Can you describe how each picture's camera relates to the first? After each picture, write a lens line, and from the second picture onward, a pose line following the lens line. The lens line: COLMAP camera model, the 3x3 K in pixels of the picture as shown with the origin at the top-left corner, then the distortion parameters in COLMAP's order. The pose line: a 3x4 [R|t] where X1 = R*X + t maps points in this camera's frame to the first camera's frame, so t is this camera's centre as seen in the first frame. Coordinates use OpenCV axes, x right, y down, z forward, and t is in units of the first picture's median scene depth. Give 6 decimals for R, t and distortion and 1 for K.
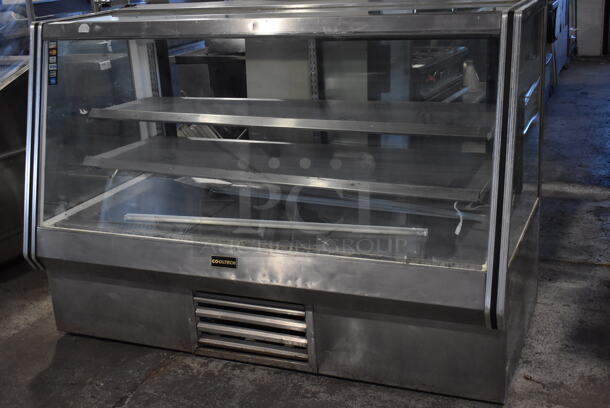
lens RADIAL K [[777.5, 0, 305.0], [0, 777.5, 204.0], [0, 0, 1]] dist [-0.006415, -0.047470]
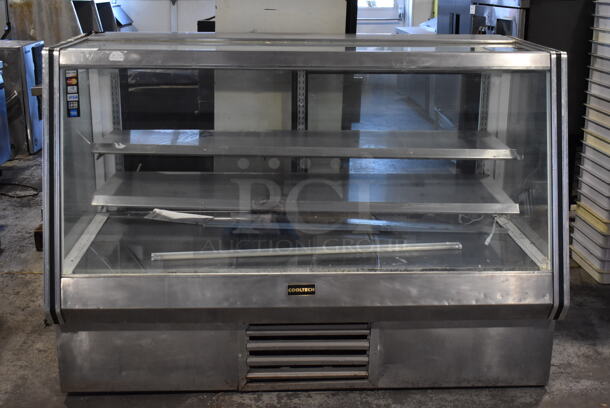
lens RADIAL K [[792.5, 0, 305.0], [0, 792.5, 204.0], [0, 0, 1]] dist [-0.019968, -0.006065]
pose [[0.901717, -0.054057, 0.428934, -0.487616], [0.074075, 0.996798, -0.030100, -0.004596], [-0.425933, 0.058915, 0.902834, 0.057926]]
